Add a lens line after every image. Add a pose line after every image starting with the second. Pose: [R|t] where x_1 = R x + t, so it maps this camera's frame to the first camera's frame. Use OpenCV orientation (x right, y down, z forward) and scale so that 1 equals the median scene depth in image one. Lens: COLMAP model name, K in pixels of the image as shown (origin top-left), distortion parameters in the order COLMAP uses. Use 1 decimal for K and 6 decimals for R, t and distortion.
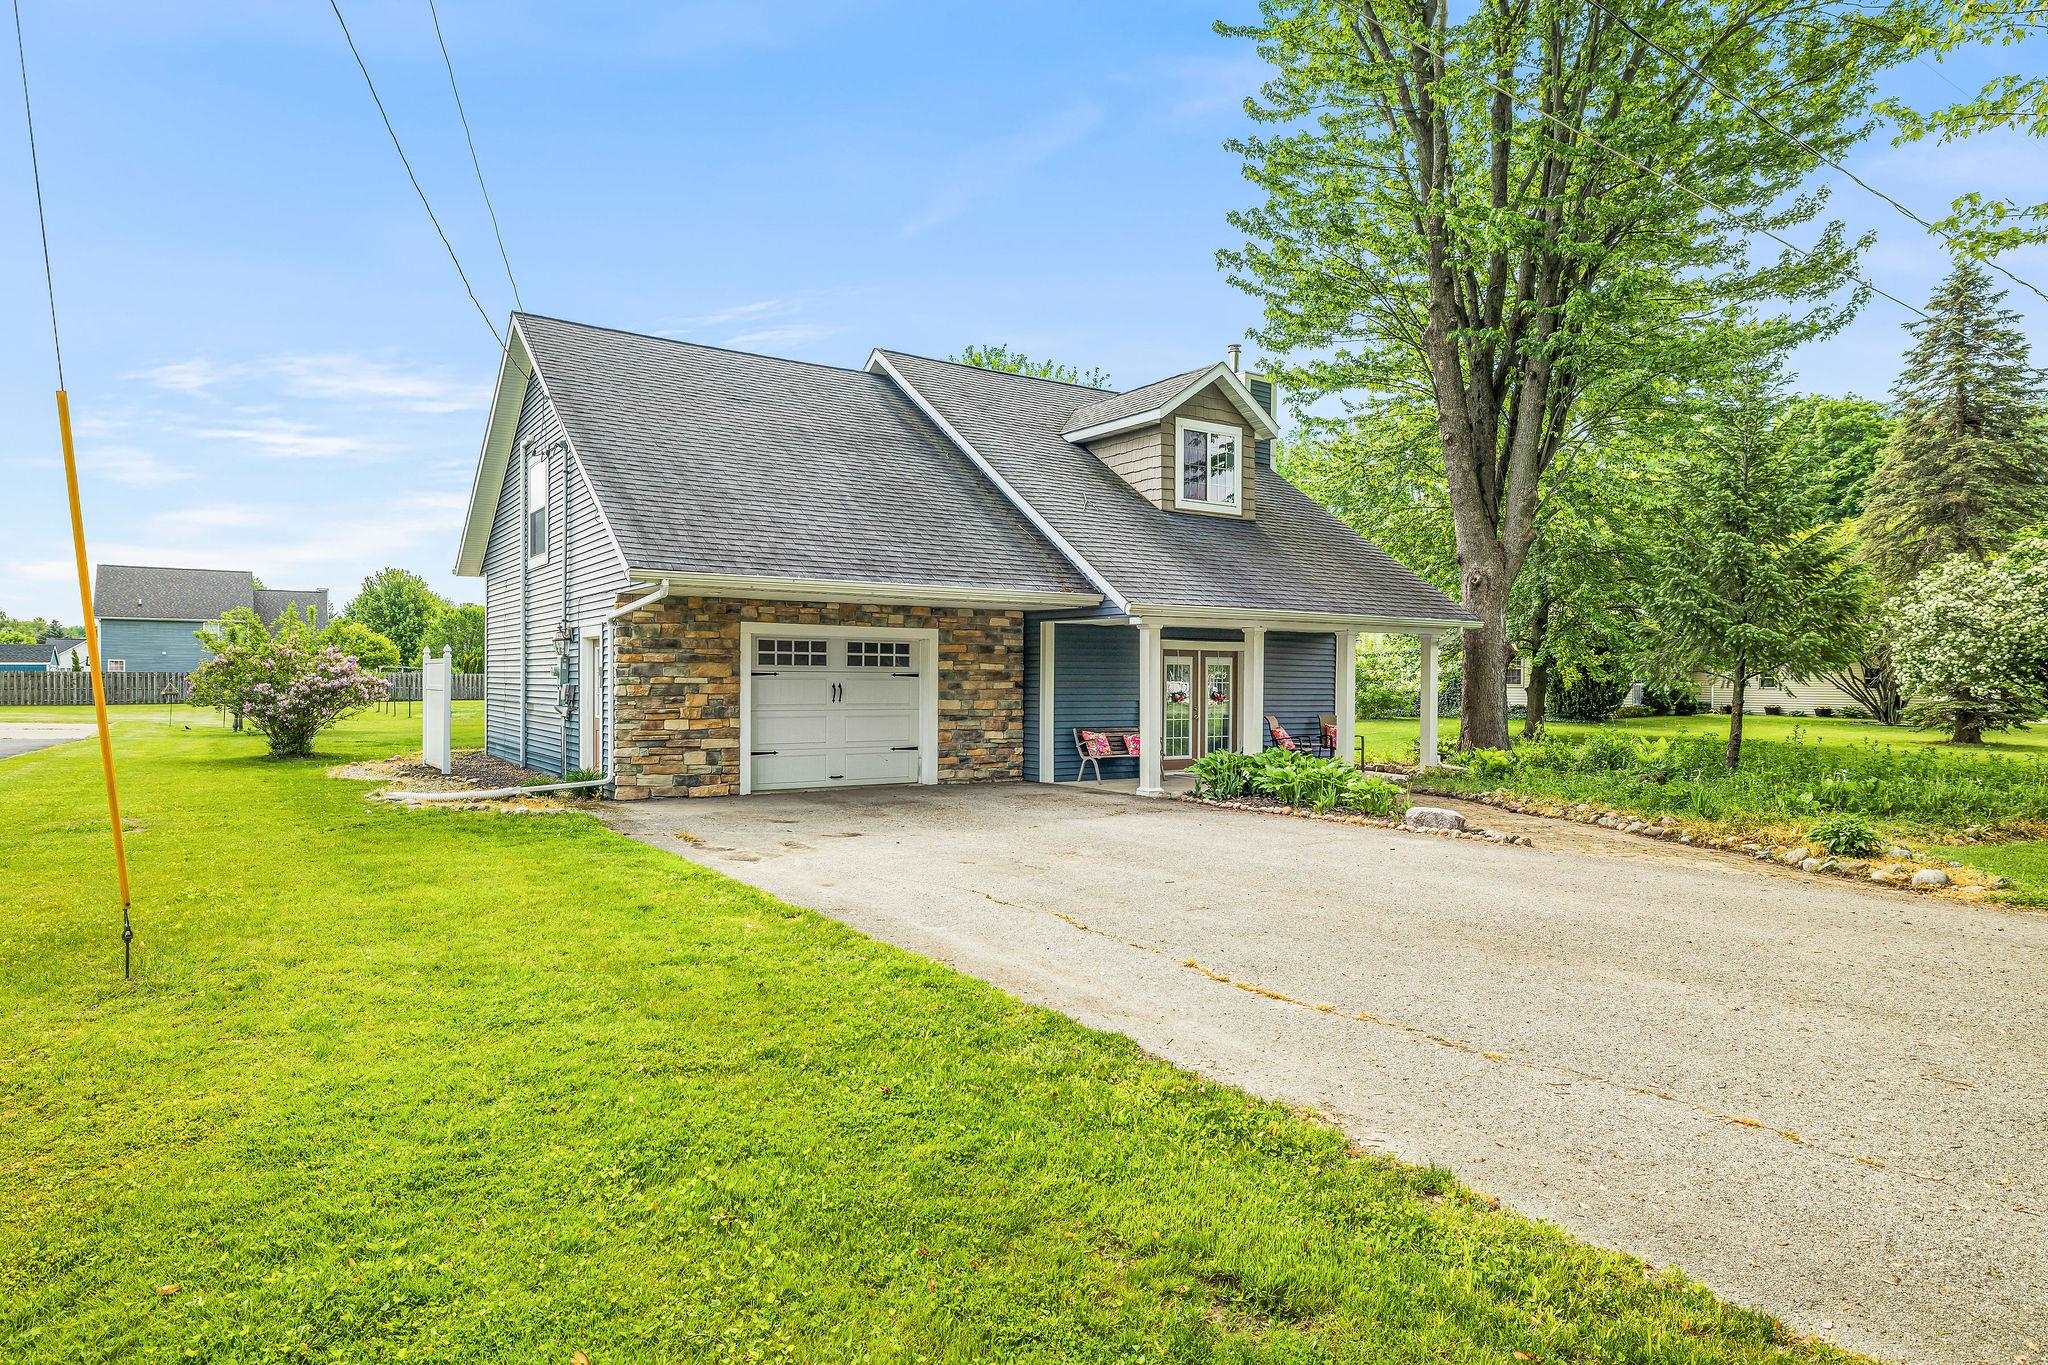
lens RADIAL K [[1177.3, 0, 1023.9], [0, 1177.3, 683.3], [0, 0, 1]] dist [0.002113, 0.000043]
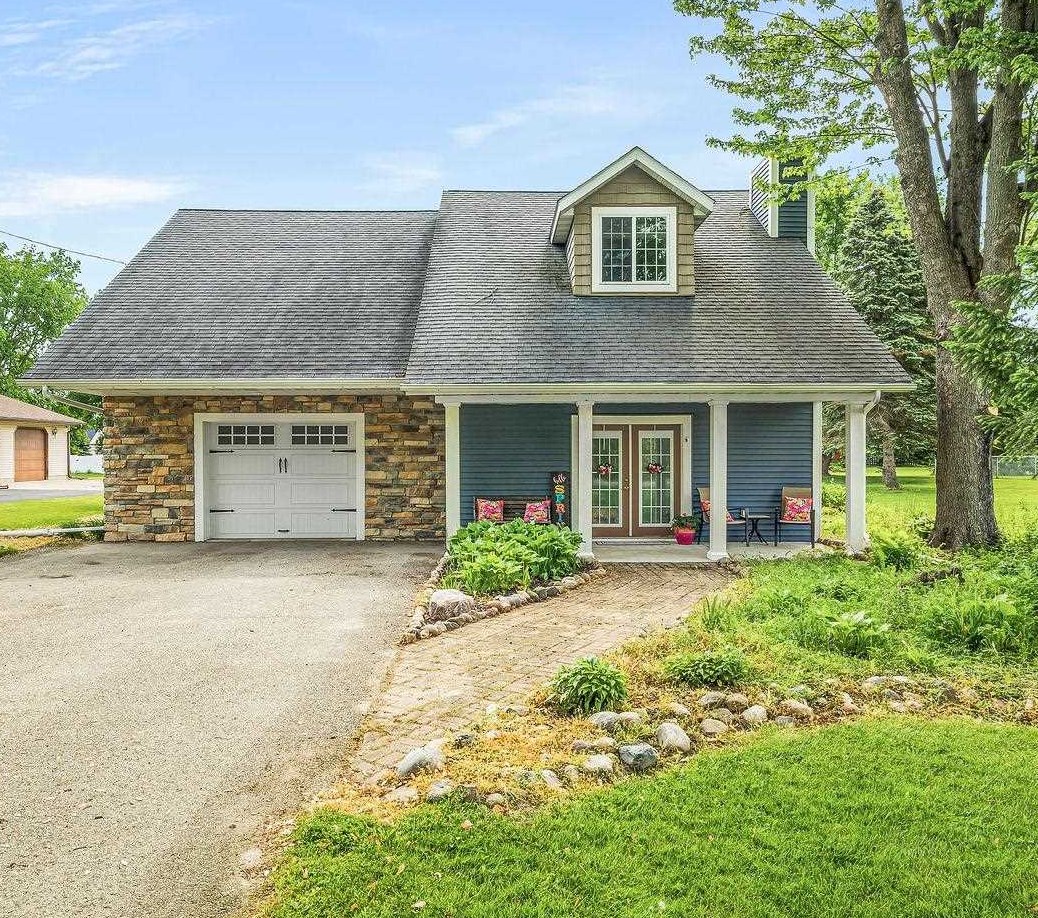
lens RADIAL K [[843.0, 0, 519.0], [0, 843.0, 459.7], [0, 0, 1]] dist [-0.013658, -0.002734]
pose [[0.840985, -0.002684, -0.541051, 0.555461], [0.006597, 0.999964, 0.005294, -0.001324], [0.541018, -0.008021, 0.840973, 0.366081]]
